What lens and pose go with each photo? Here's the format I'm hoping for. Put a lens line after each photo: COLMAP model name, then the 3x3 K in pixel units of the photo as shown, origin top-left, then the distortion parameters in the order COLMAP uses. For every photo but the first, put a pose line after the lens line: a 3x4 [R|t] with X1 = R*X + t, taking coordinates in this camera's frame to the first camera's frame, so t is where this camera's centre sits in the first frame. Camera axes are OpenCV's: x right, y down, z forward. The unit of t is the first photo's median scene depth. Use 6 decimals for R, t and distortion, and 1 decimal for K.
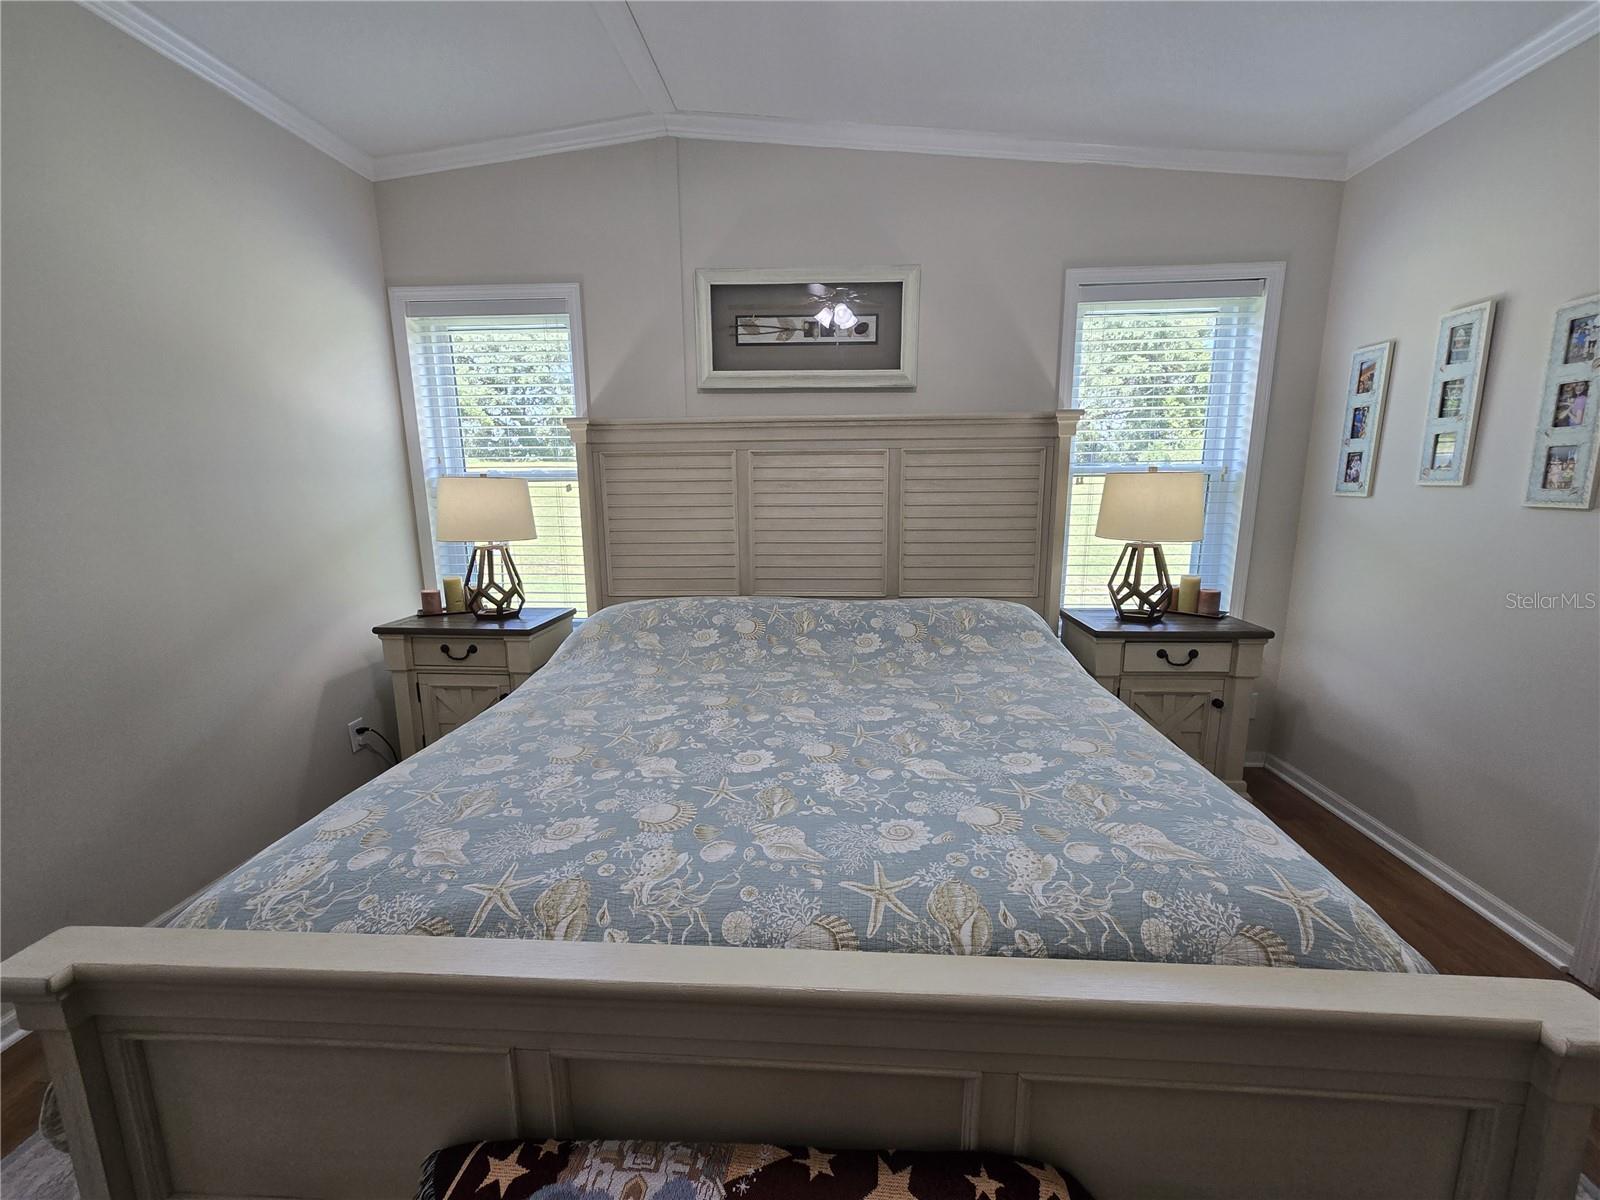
lens RADIAL K [[657.6, 0, 800.3], [0, 657.6, 610.4], [0, 0, 1]] dist [0.000692, 0.001520]
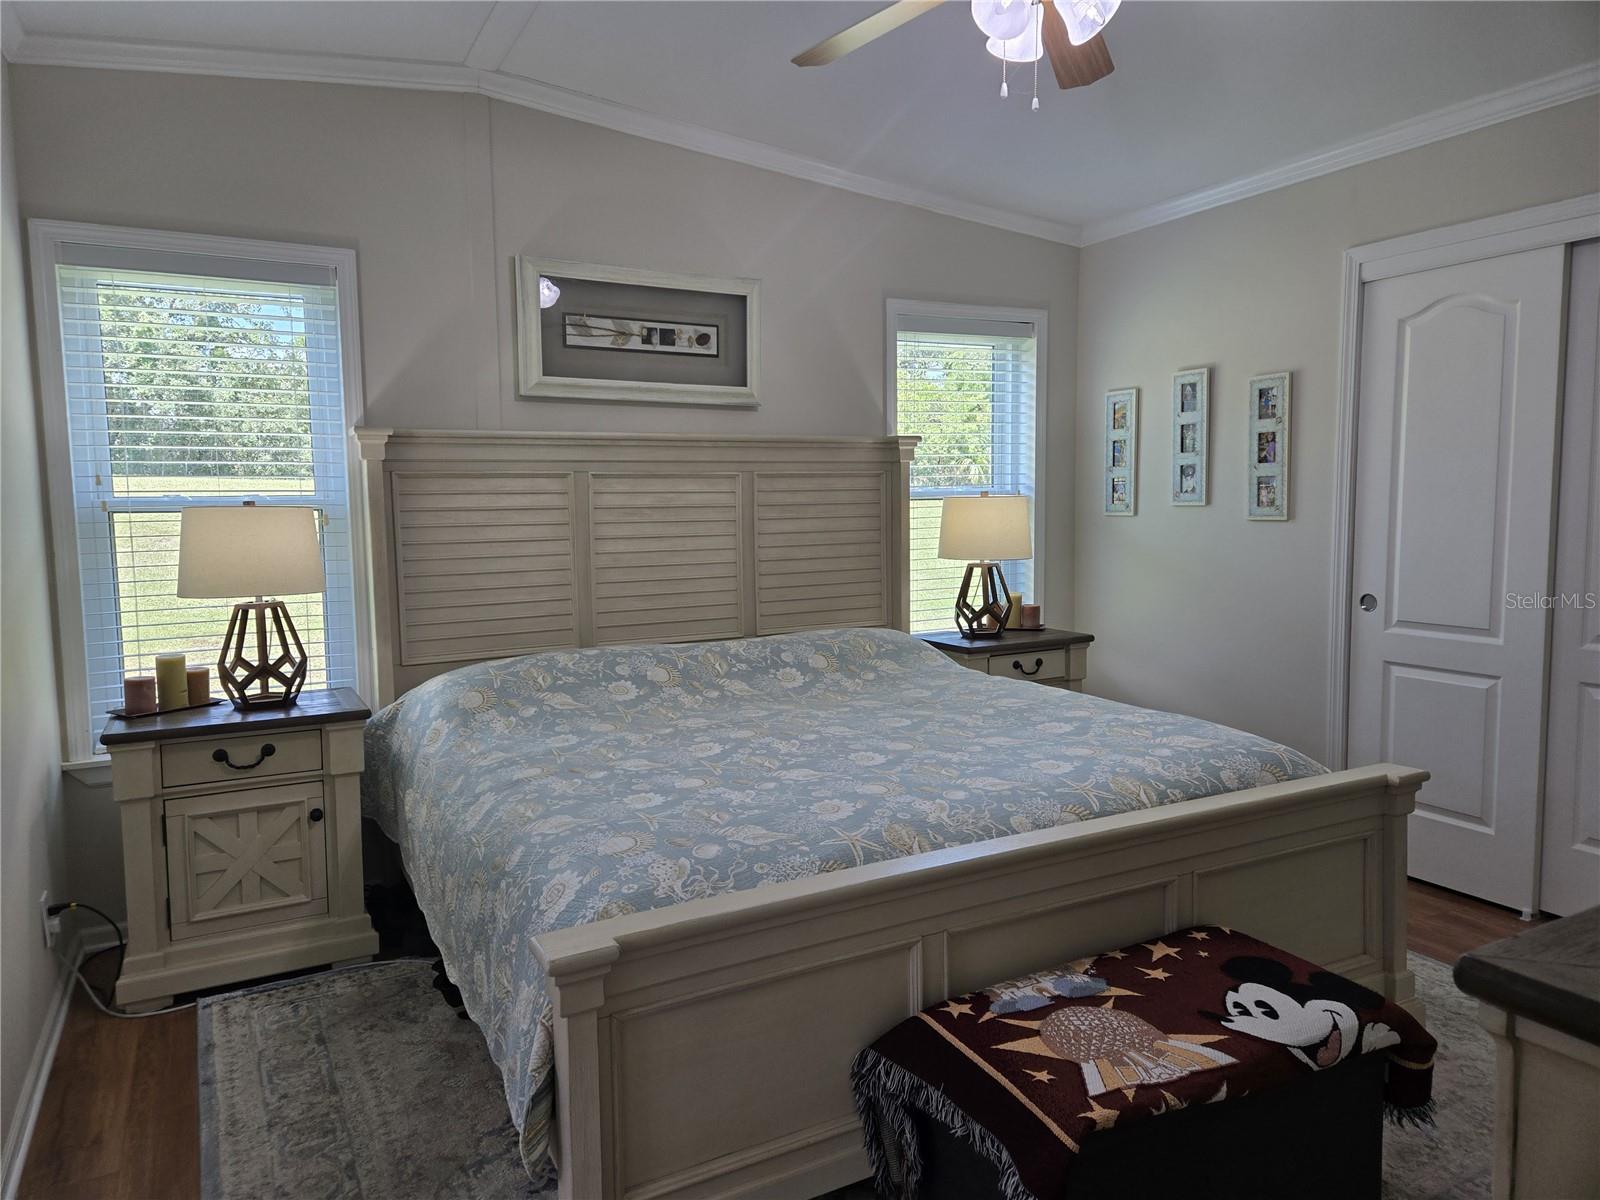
lens RADIAL K [[1063.6, 0, 781.4], [0, 1063.6, 605.6], [0, 0, 1]] dist [0.071816, -0.048086]
pose [[0.853714, -0.058215, 0.517477, -0.611582], [0.110380, 0.991381, -0.070573, 0.047427], [-0.508909, 0.117368, 0.852782, -0.263515]]
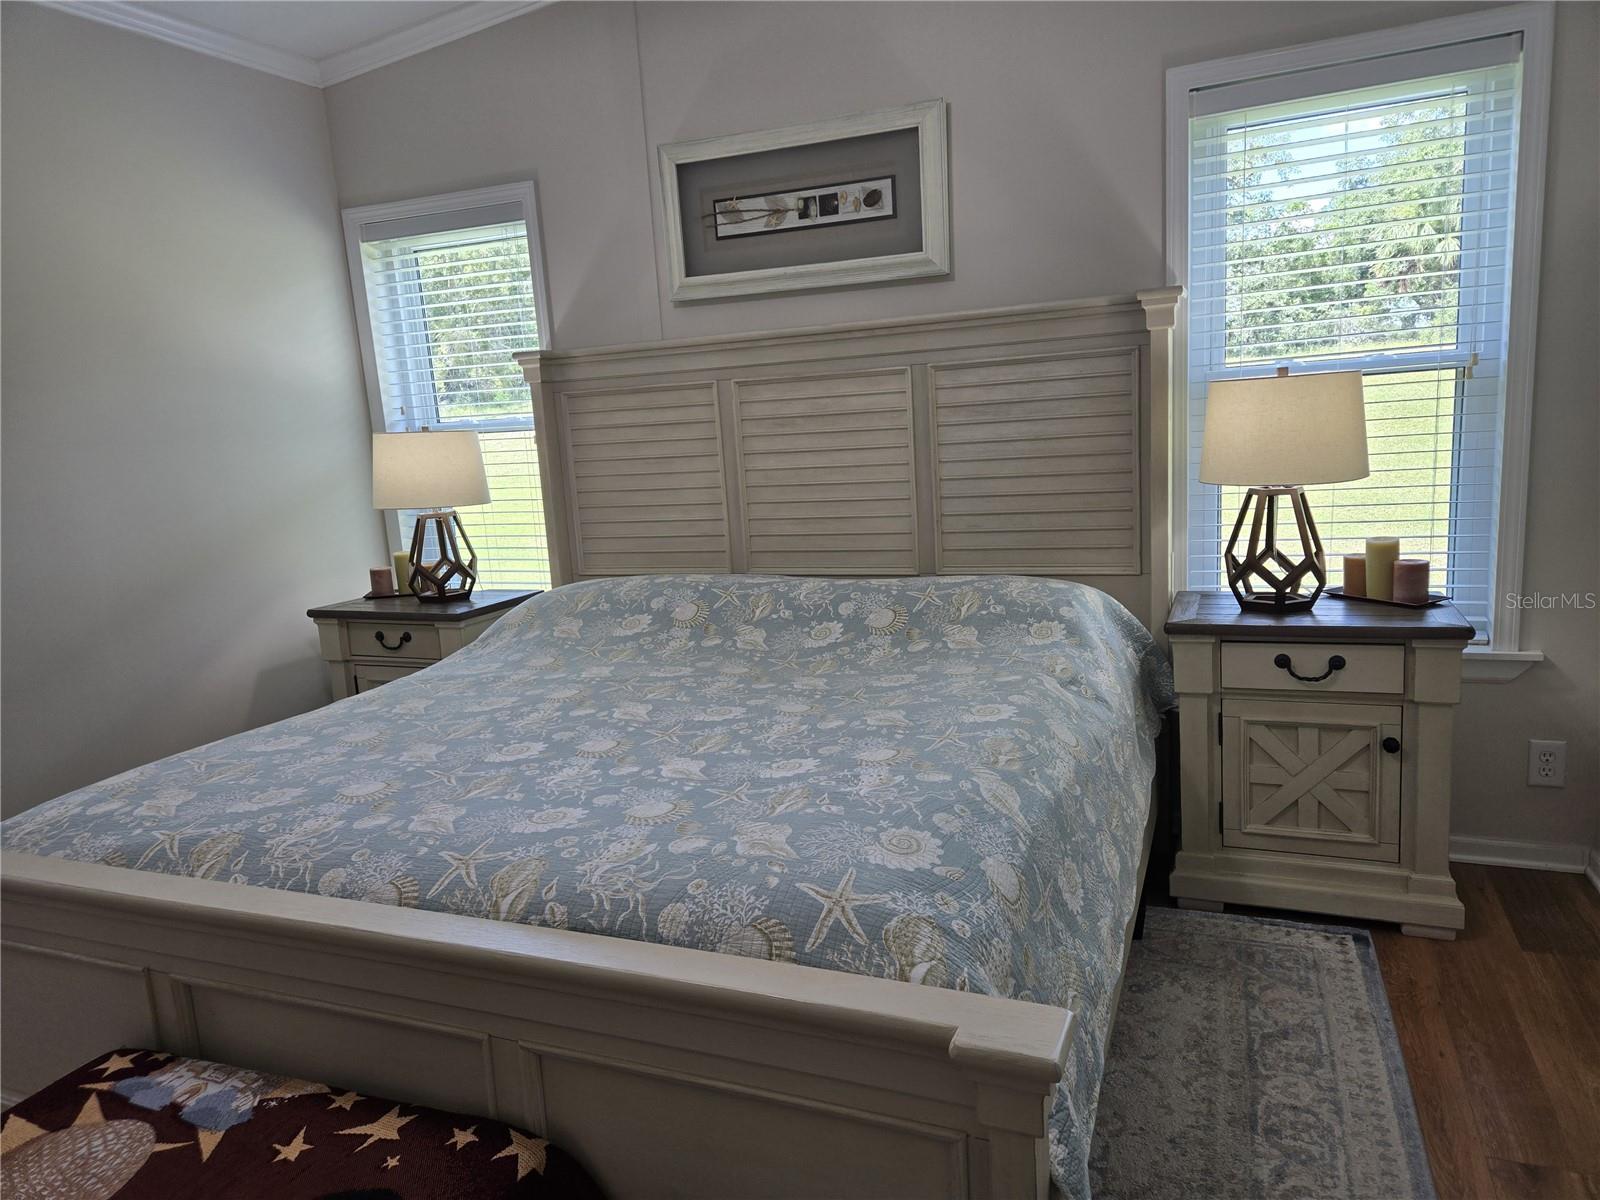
lens RADIAL K [[1063.6, 0, 800.2], [0, 1063.6, 608.5], [0, 0, 1]] dist [0.071816, -0.048086]
pose [[0.945193, 0.008454, -0.326402, 0.417621], [-0.009566, 0.999953, -0.001803, 0.019772], [0.326371, 0.004827, 0.945229, -0.129309]]
